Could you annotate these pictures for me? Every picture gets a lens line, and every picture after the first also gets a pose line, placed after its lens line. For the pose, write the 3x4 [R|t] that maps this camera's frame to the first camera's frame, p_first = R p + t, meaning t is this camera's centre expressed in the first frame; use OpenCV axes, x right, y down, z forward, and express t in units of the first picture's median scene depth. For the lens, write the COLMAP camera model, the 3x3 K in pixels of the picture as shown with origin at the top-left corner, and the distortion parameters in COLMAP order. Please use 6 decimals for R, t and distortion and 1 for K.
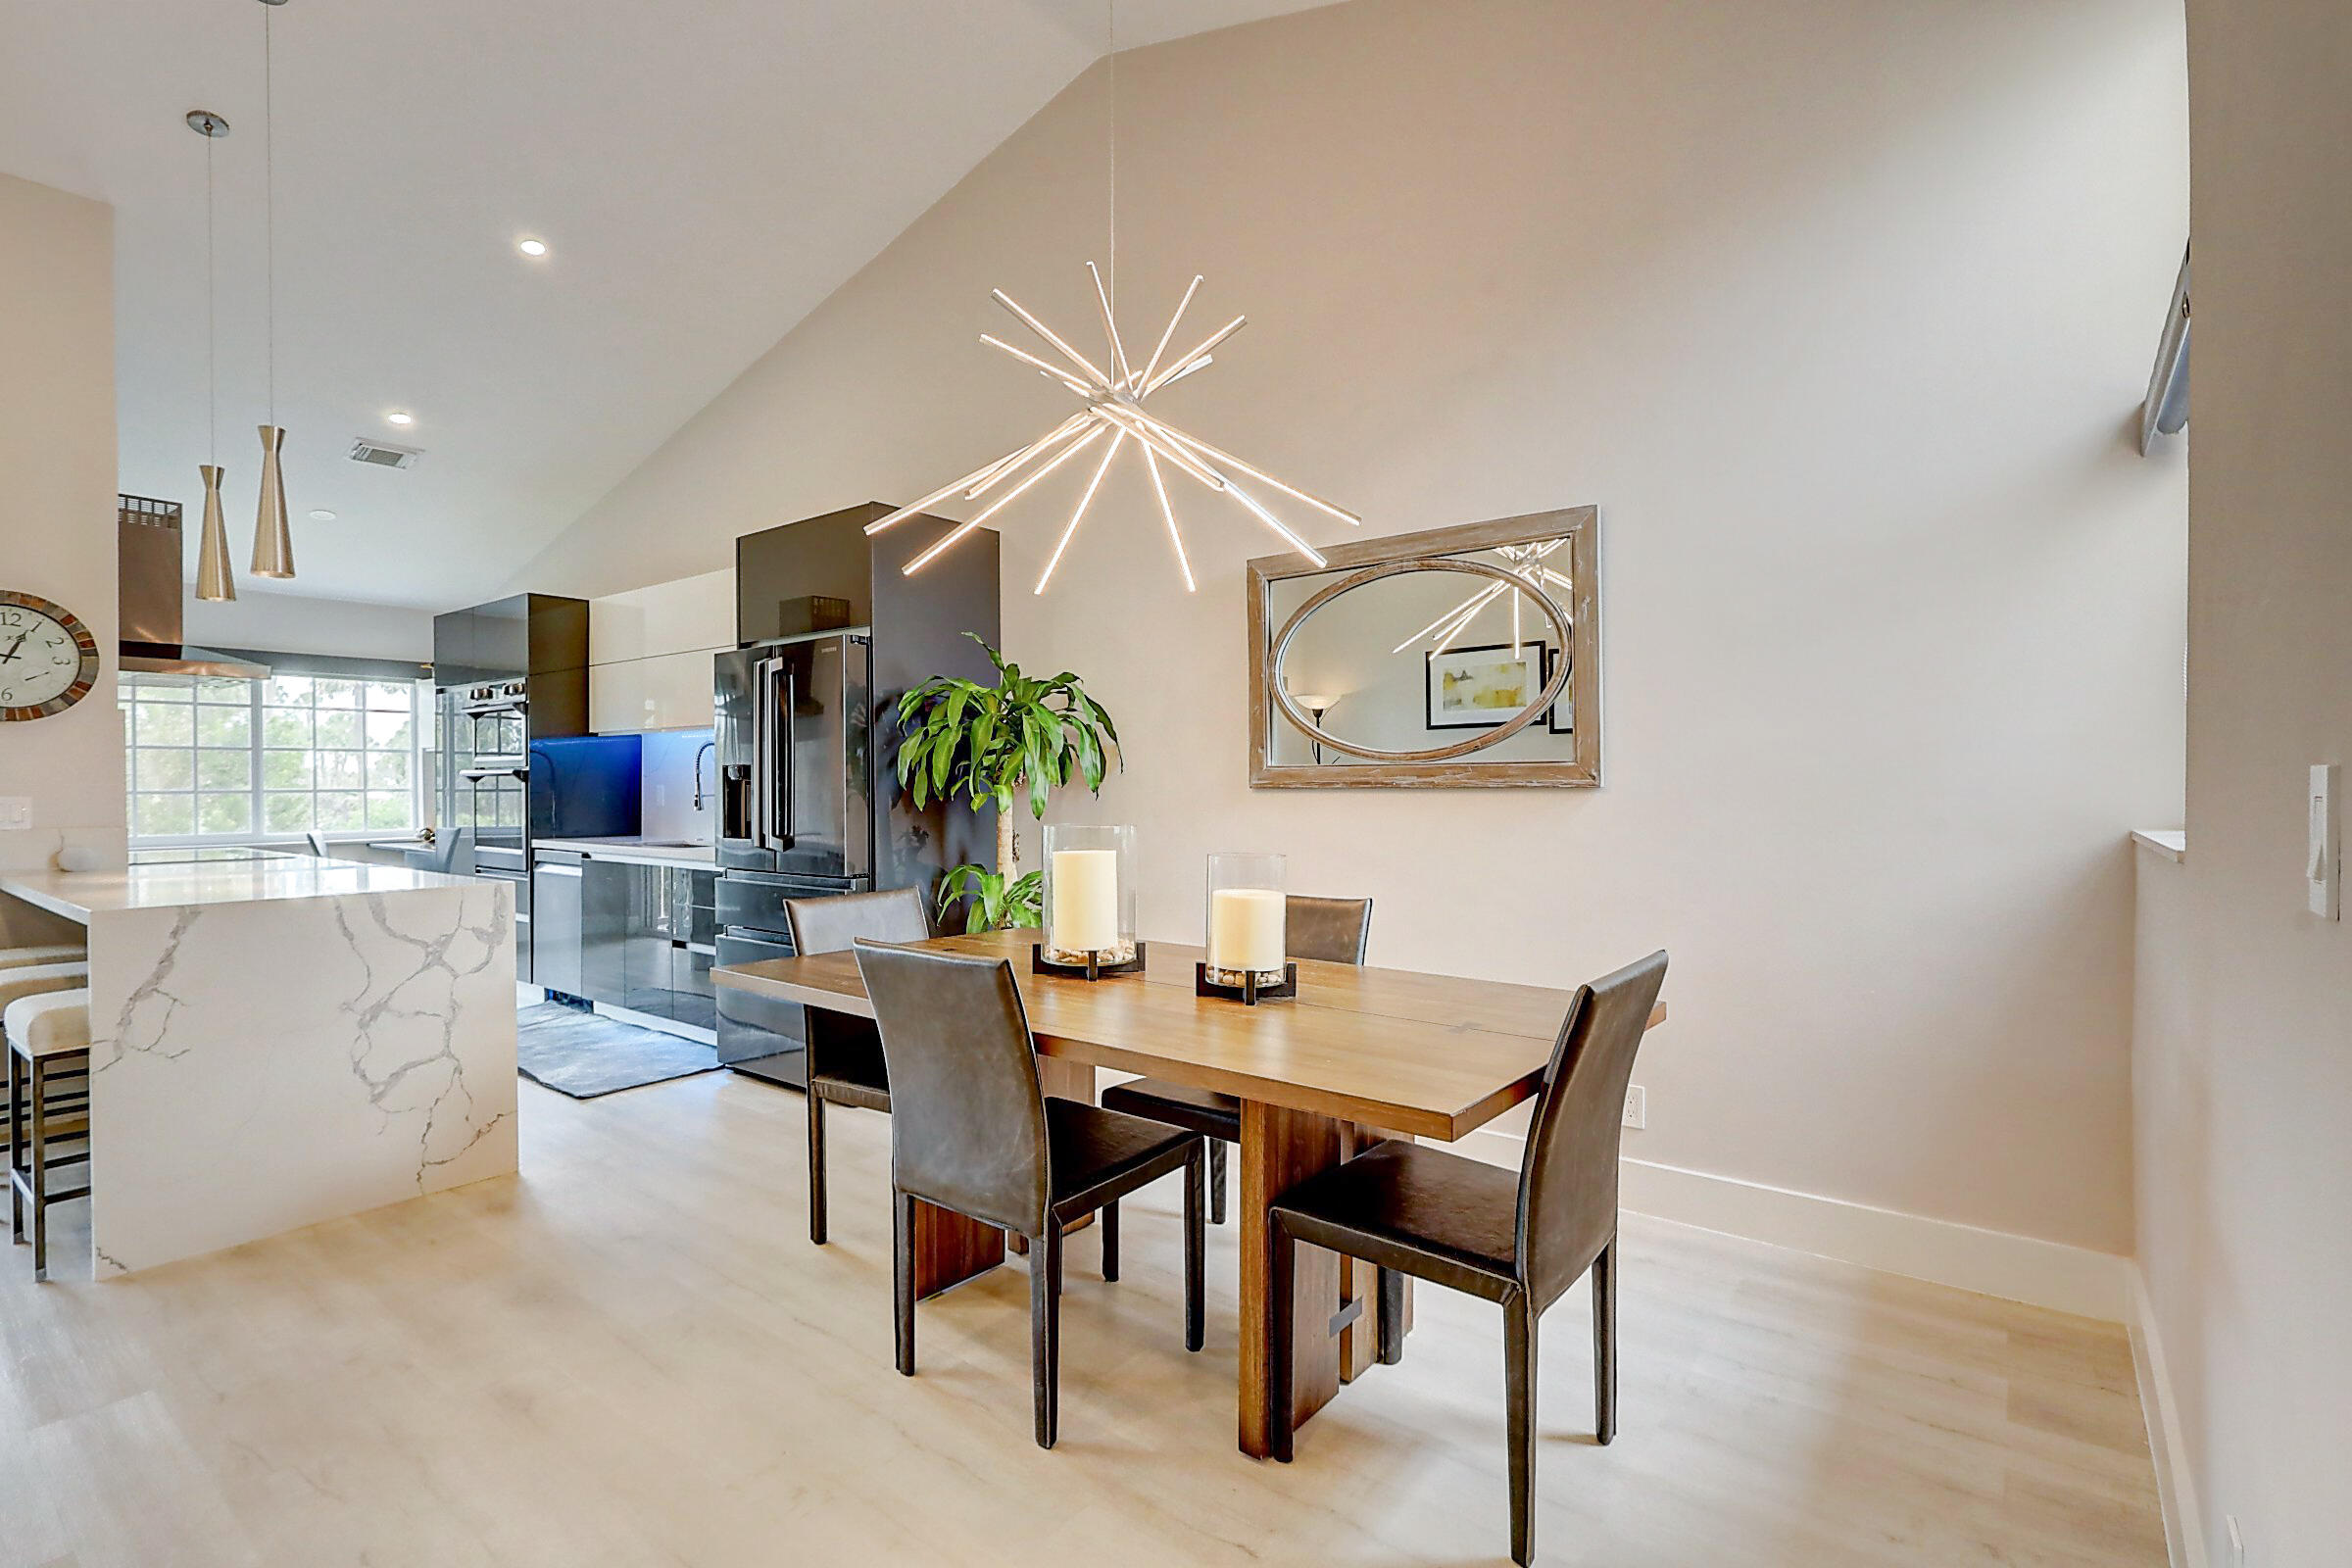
lens RADIAL K [[1100.9, 0, 1169.6], [0, 1100.9, 792.5], [0, 0, 1]] dist [0.001672, 0.002154]
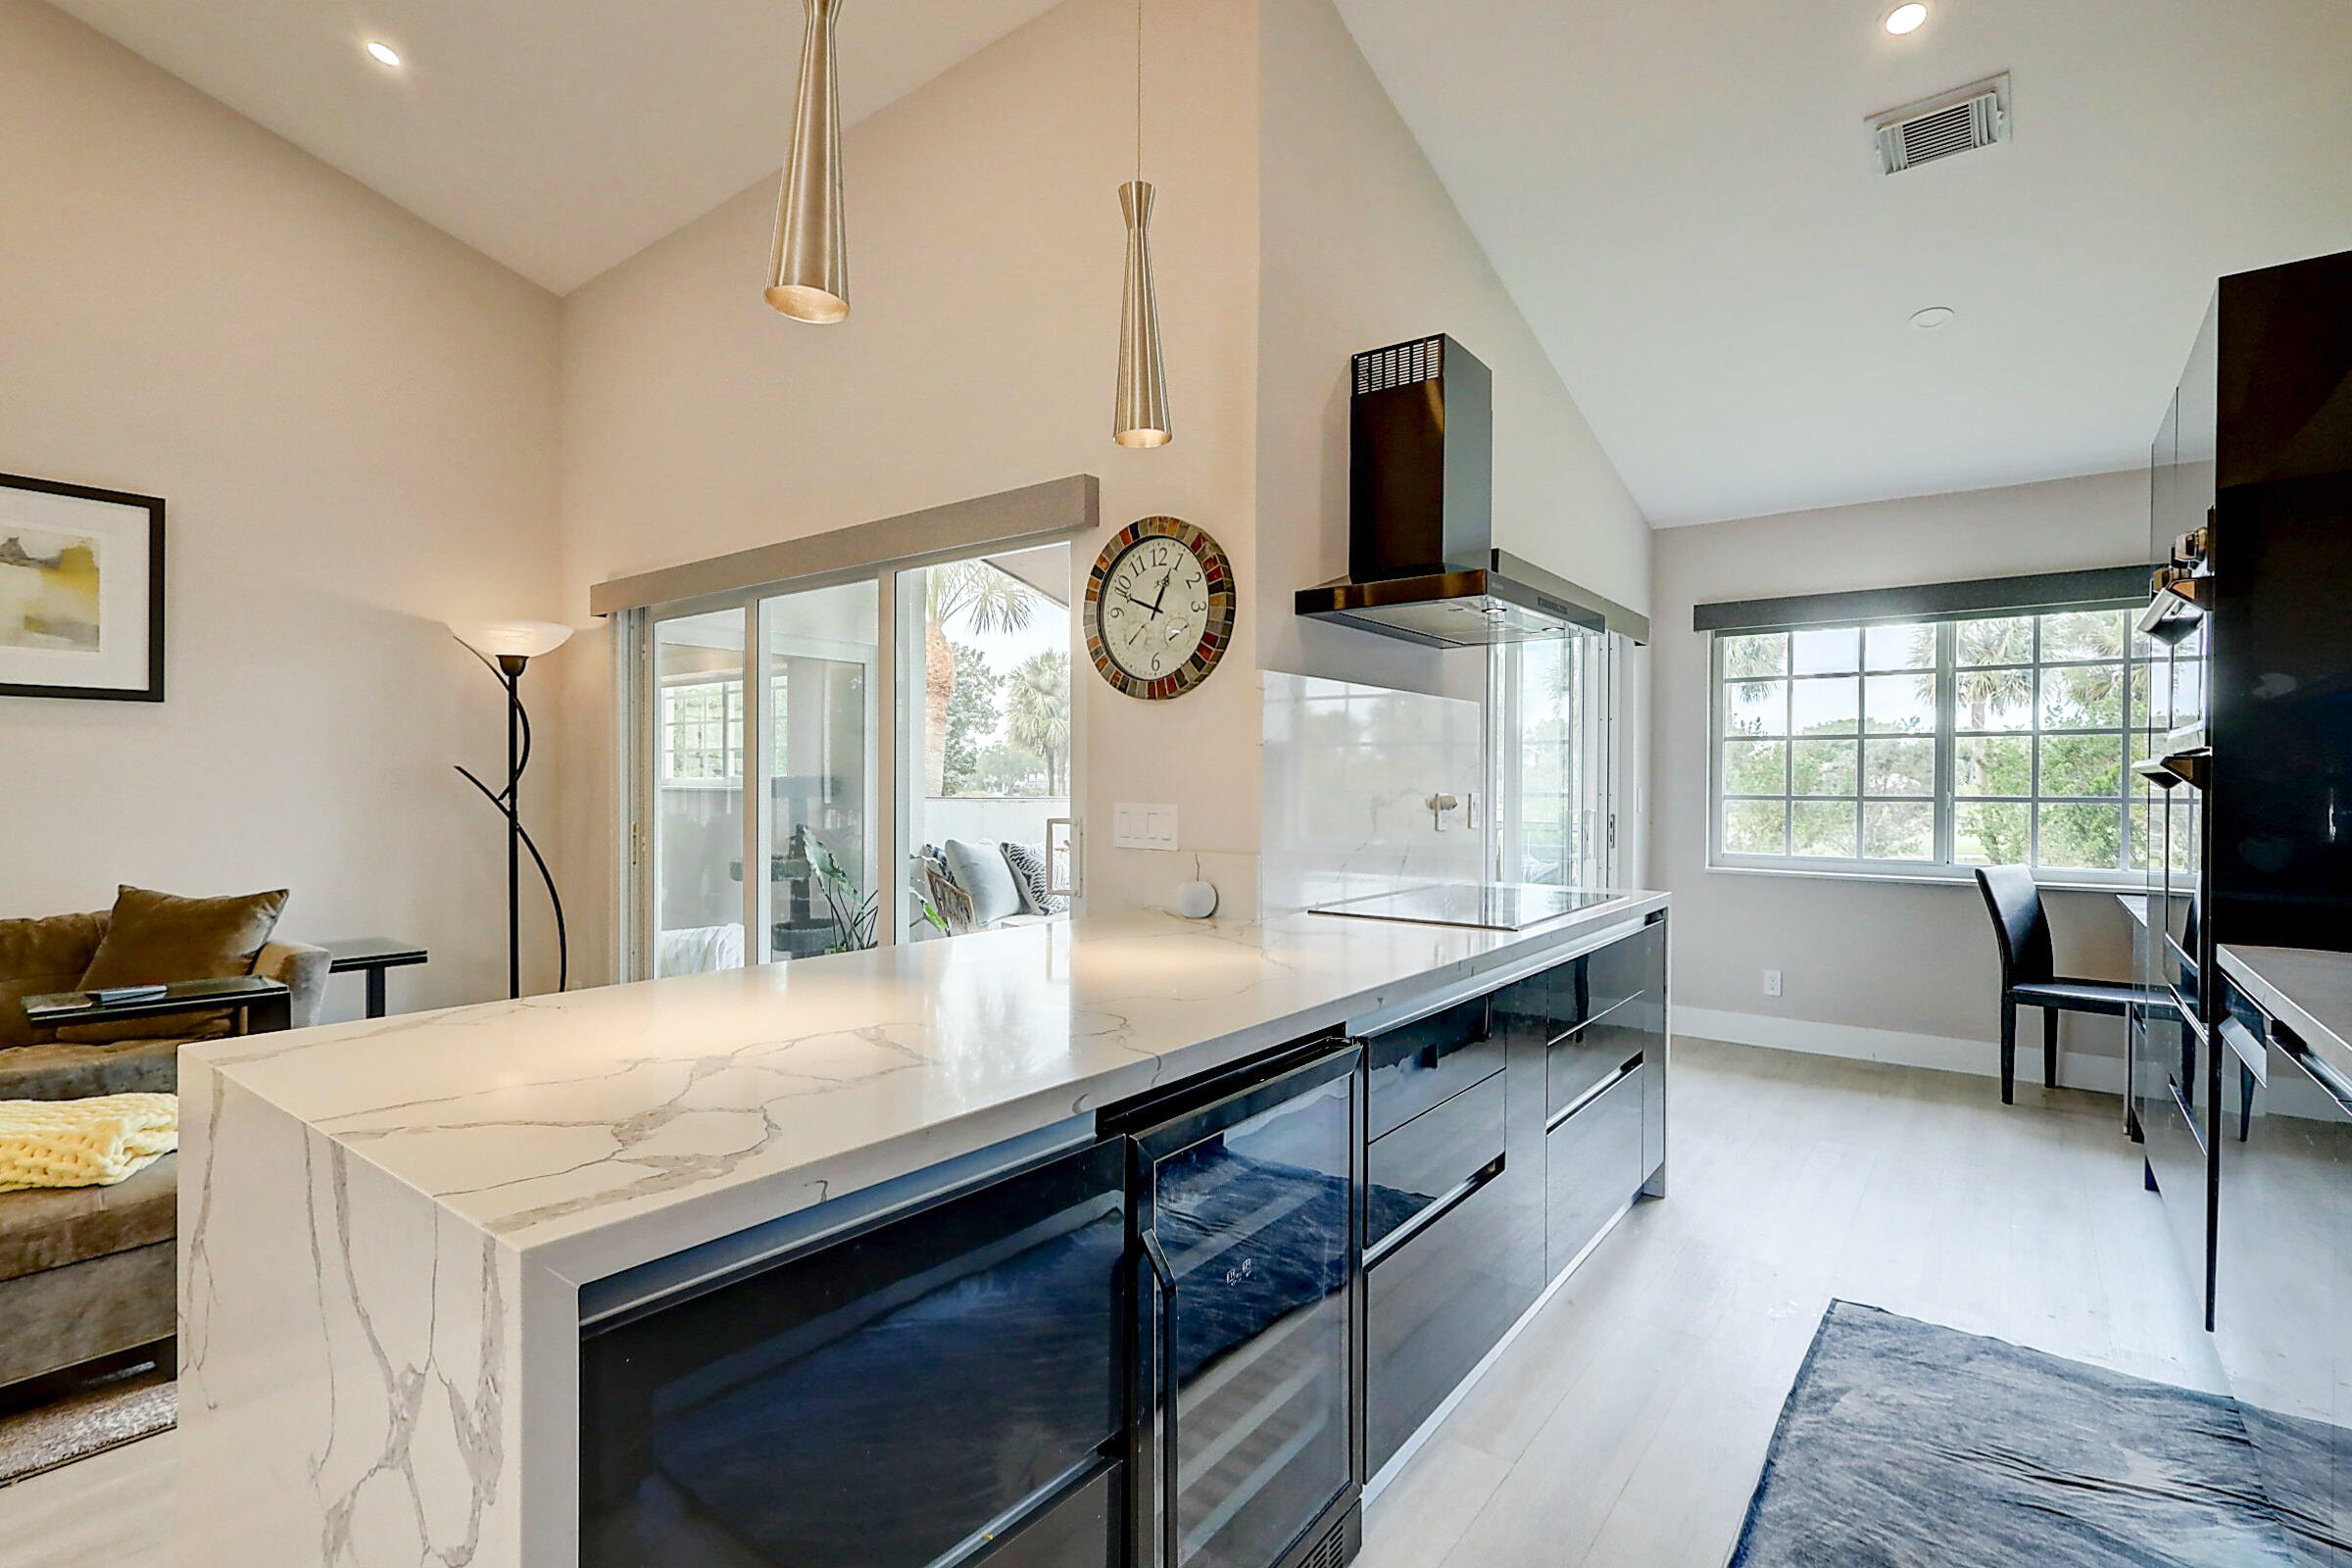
lens RADIAL K [[1100.9, 0, 1168.6], [0, 1100.9, 796.0], [0, 0, 1]] dist [0.001672, 0.002154]
pose [[0.015390, 0.015187, -0.999766, -0.317100], [-0.013355, 0.999799, 0.014982, -0.011757], [0.999792, 0.013122, 0.015590, 0.967334]]
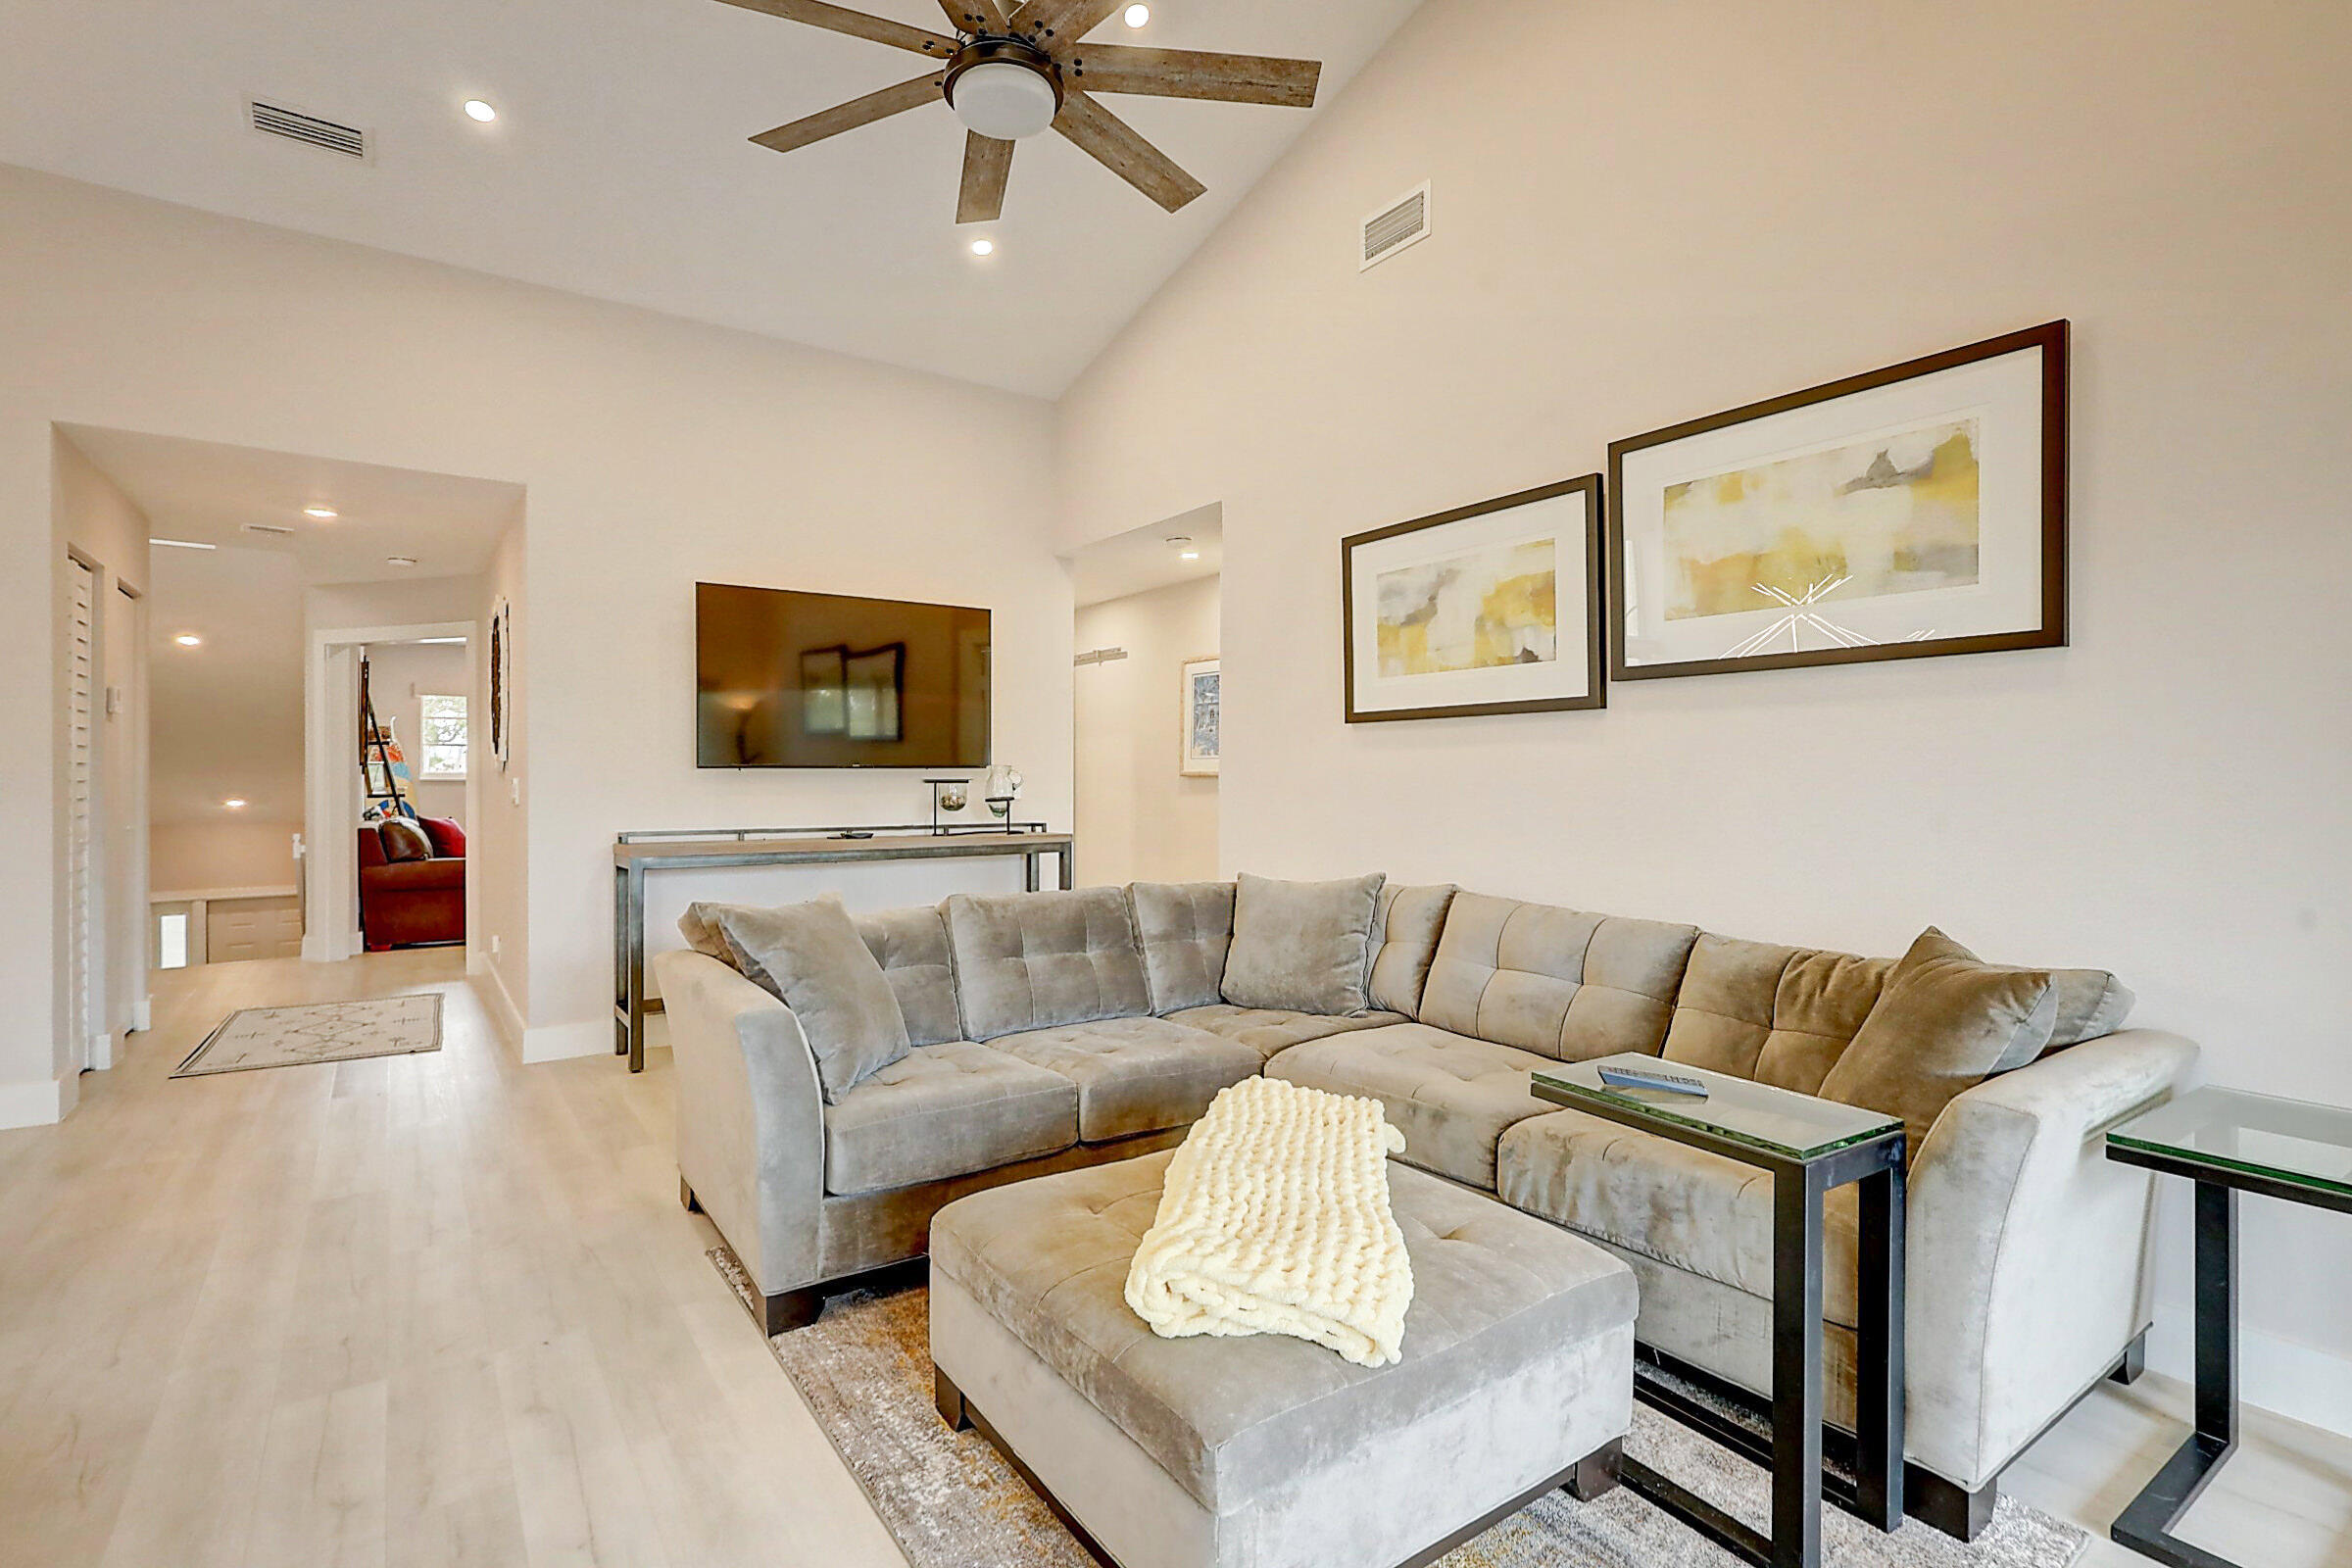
lens RADIAL K [[1100.9, 0, 1169.6], [0, 1100.9, 783.8], [0, 0, 1]] dist [0.001672, 0.002154]
pose [[-0.961144, -0.001341, 0.276046, -0.987170], [0.002106, 0.999923, 0.012190, -0.000135], [-0.276041, 0.012298, -0.961067, 0.821816]]
